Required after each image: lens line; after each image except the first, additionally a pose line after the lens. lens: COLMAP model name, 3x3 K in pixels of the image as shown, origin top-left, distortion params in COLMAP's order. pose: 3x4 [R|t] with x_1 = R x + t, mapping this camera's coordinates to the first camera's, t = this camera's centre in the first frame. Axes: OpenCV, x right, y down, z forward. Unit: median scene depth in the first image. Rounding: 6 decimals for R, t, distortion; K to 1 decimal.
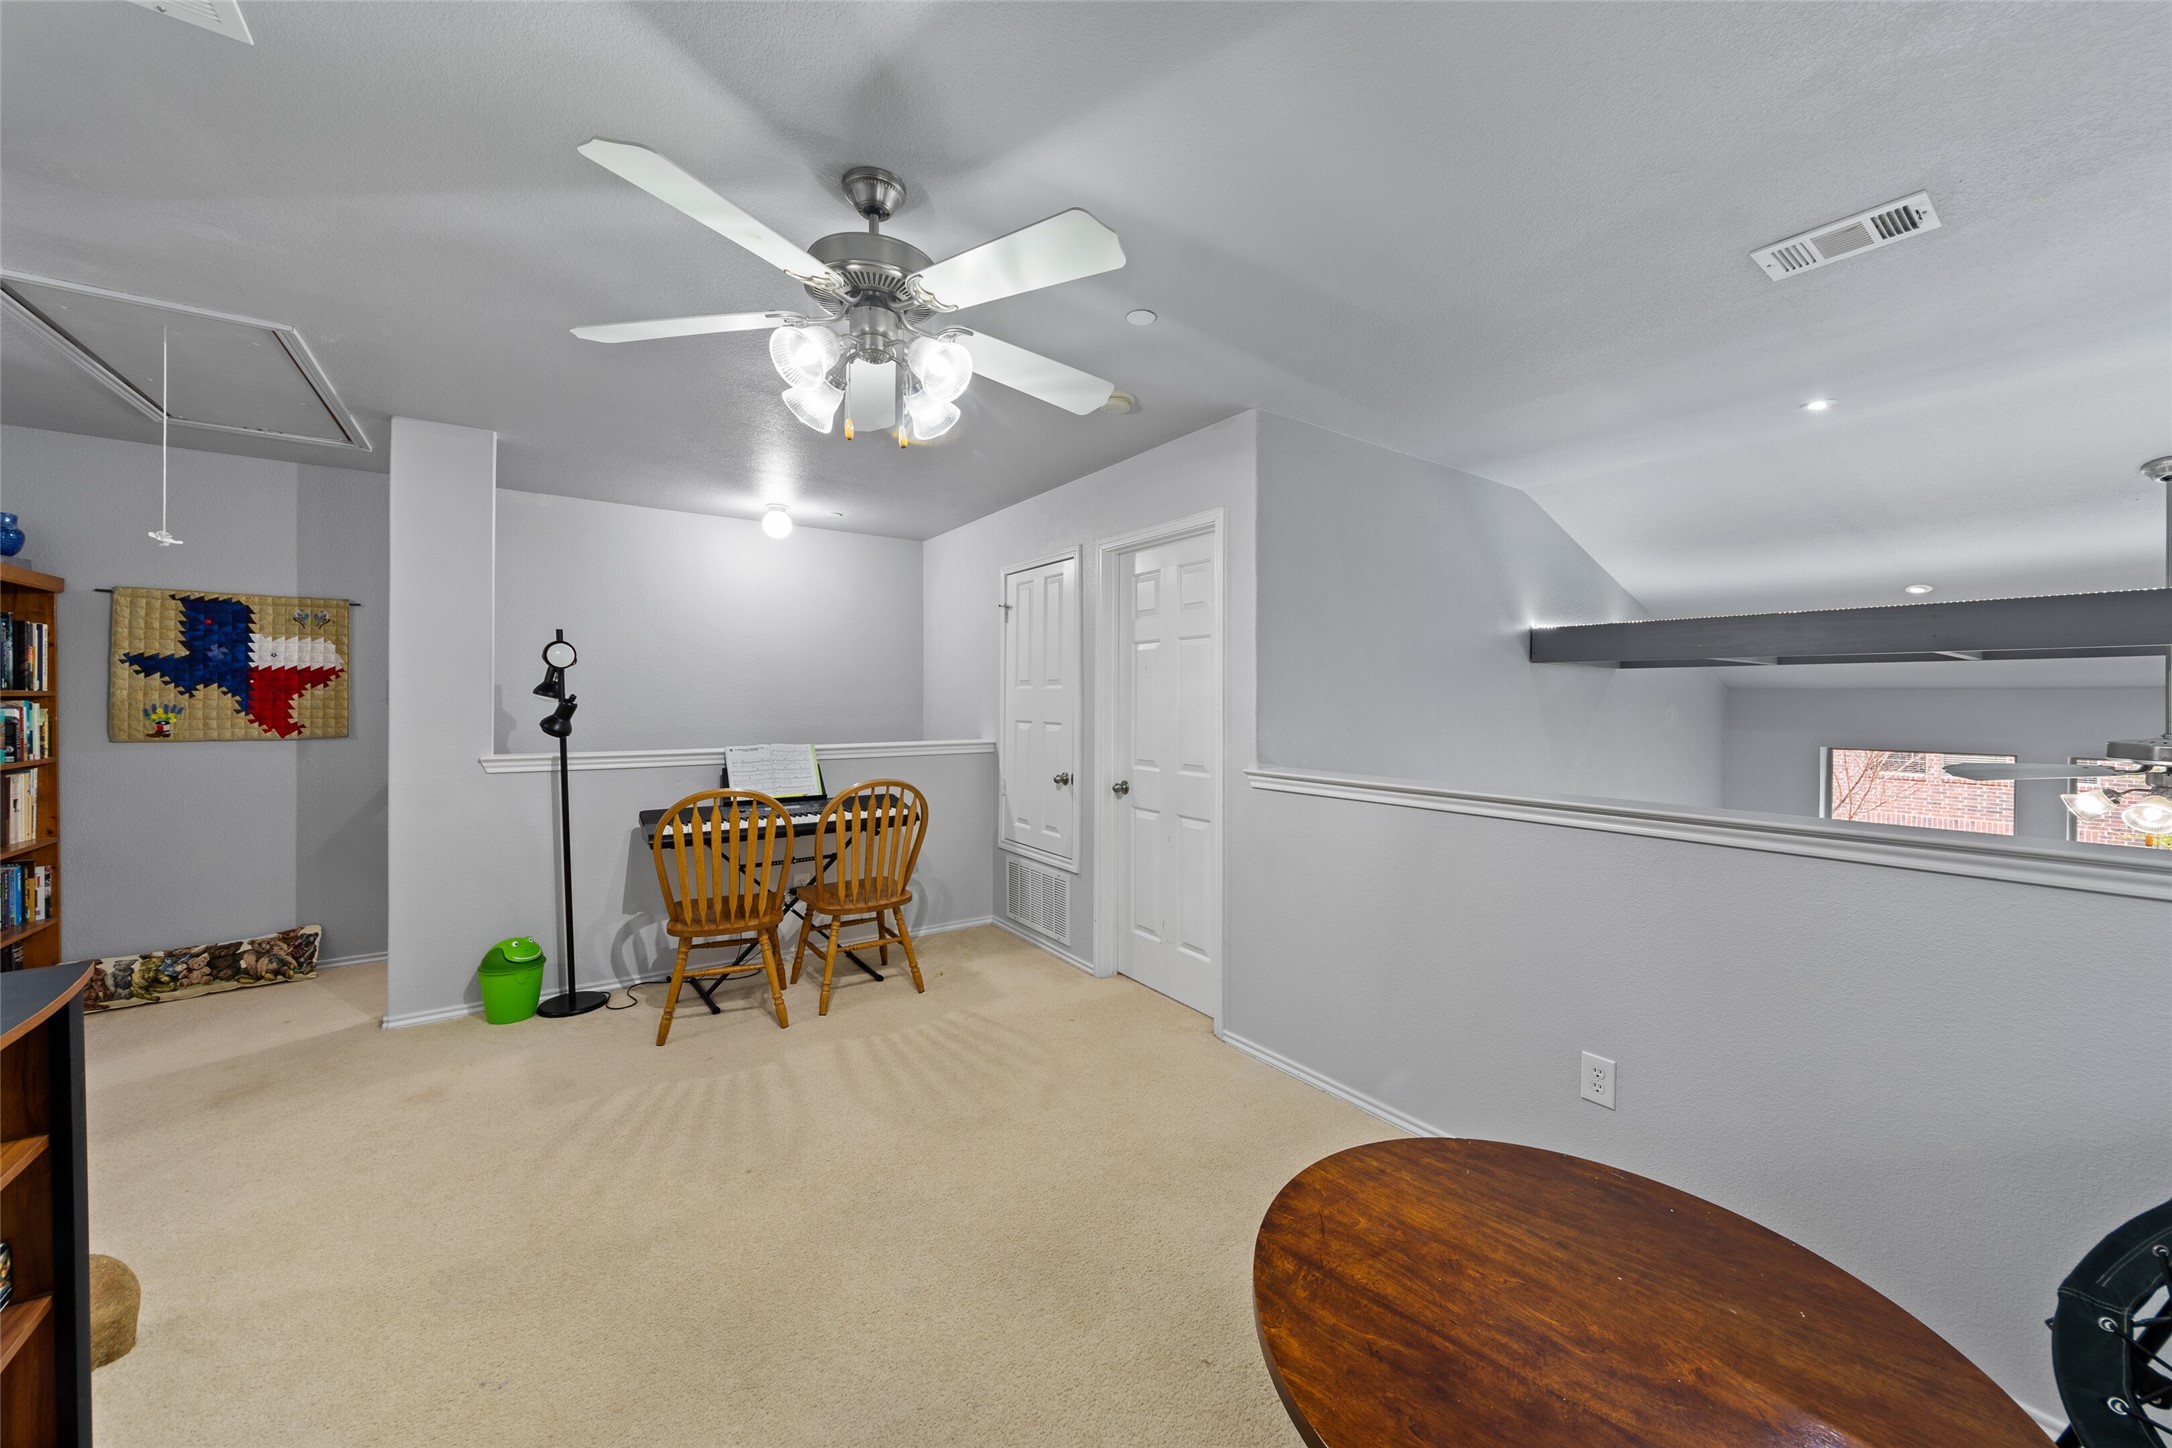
lens RADIAL K [[790.4, 0, 1124.8], [0, 790.4, 694.3], [0, 0, 1]] dist [-0.005765, 0.000745]
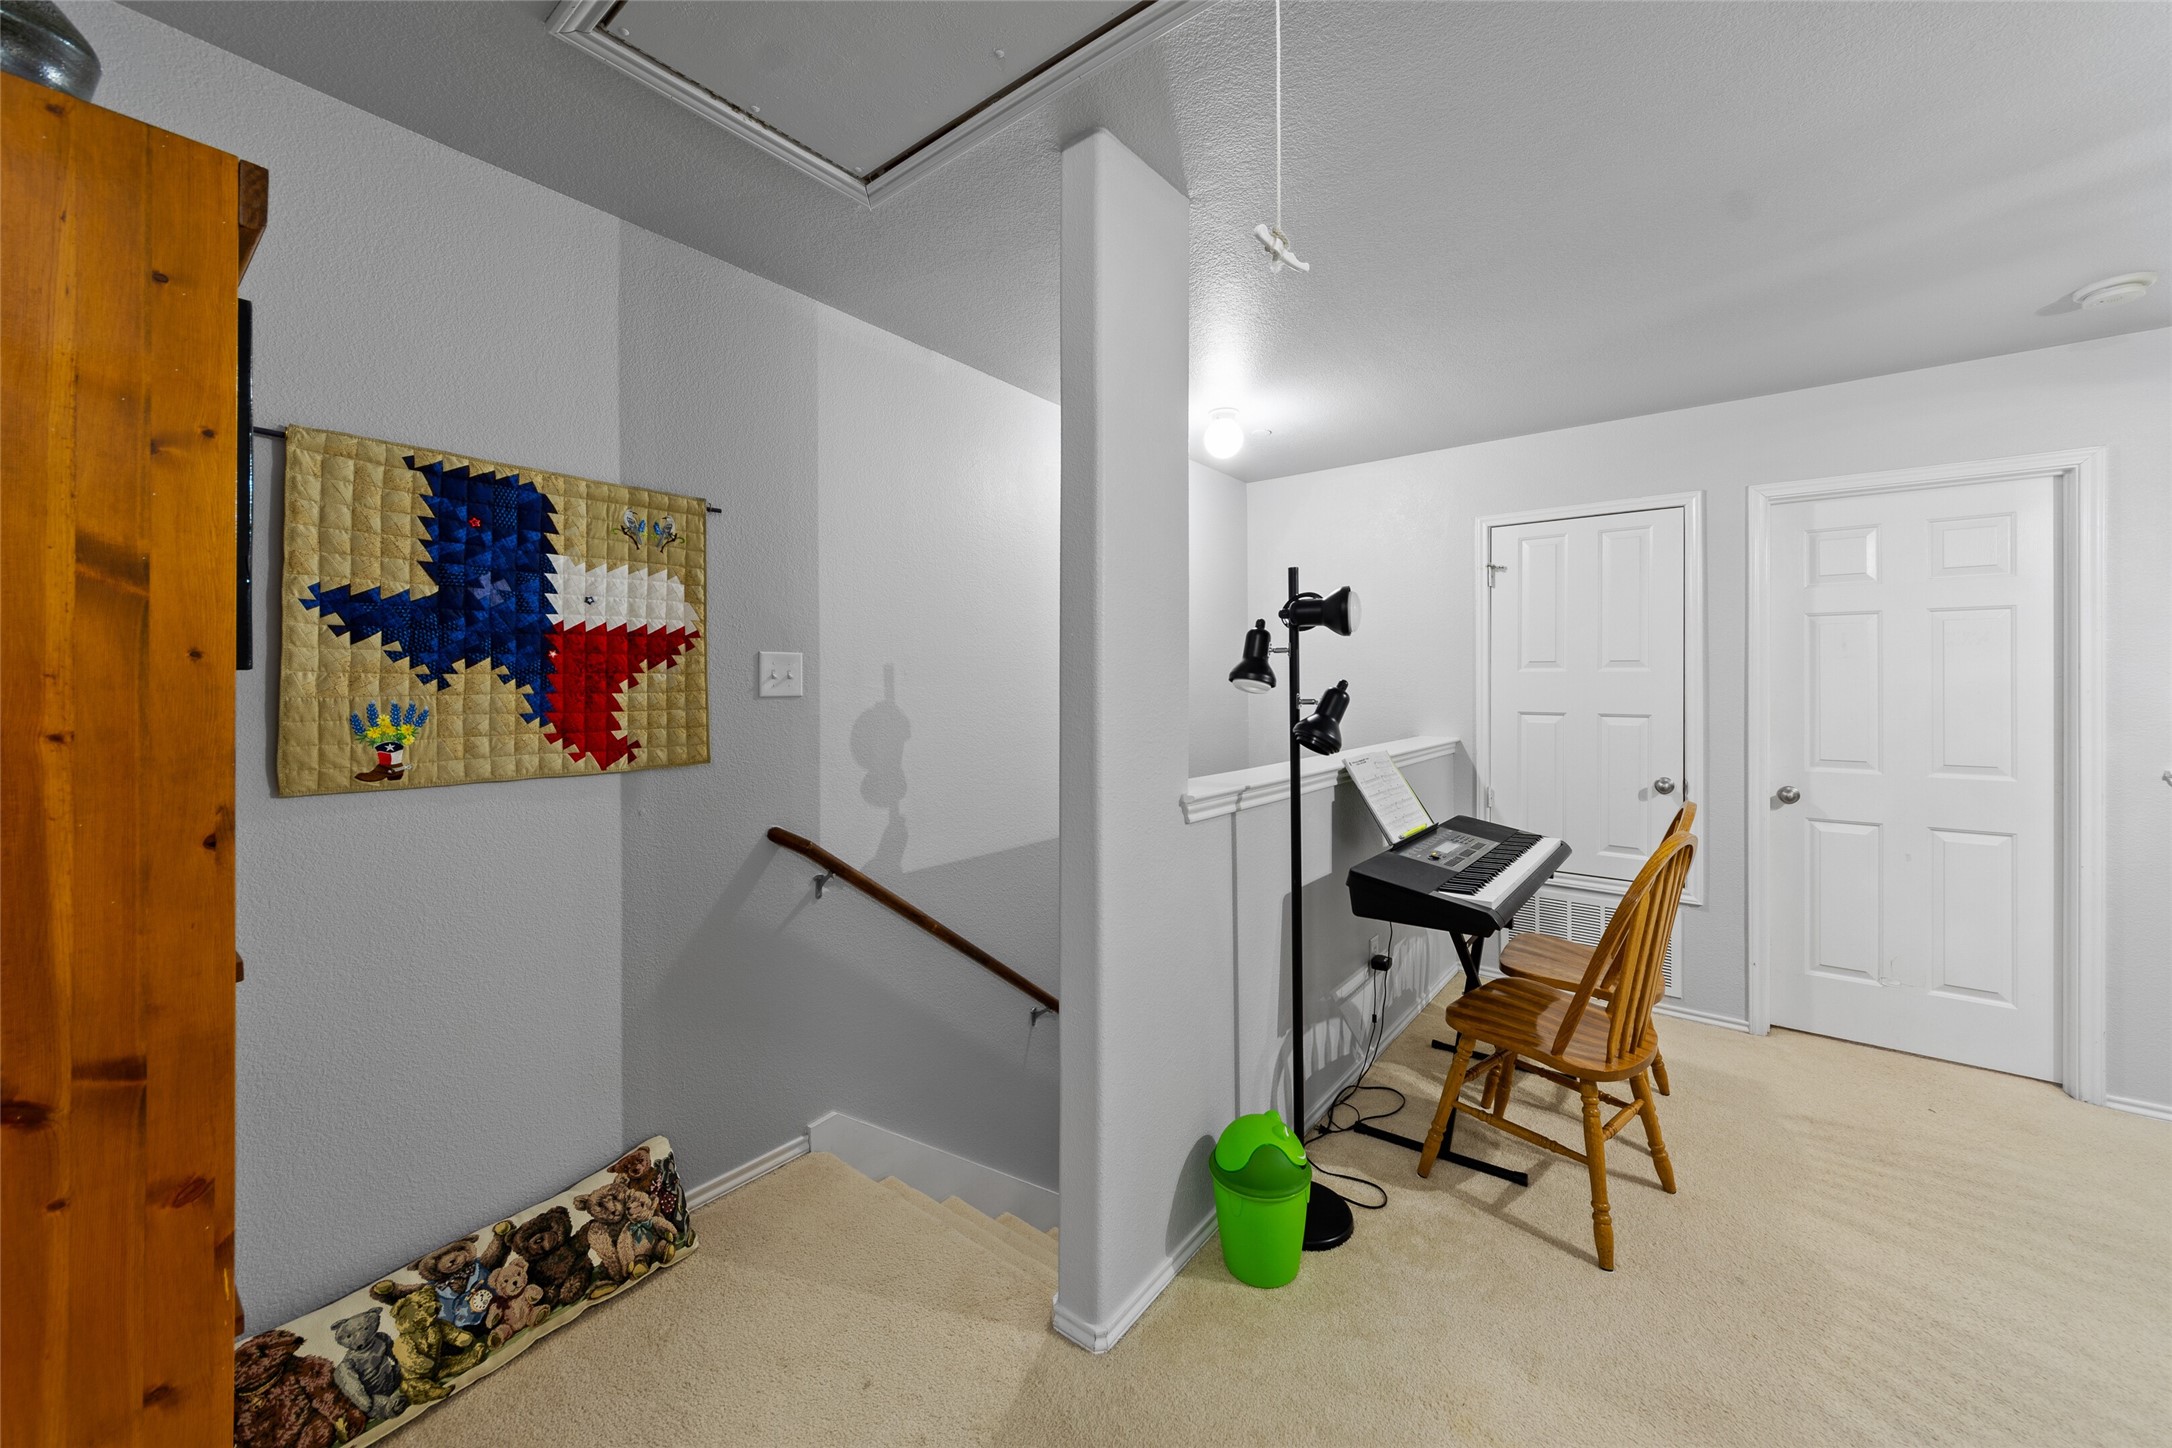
lens RADIAL K [[790.4, 0, 1103.0], [0, 790.4, 679.8], [0, 0, 1]] dist [-0.005765, 0.000745]
pose [[0.959702, -0.002093, 0.281013, -0.948864], [0.002140, 0.999998, 0.000142, -0.000193], [-0.281012, 0.000465, 0.959704, 0.457543]]
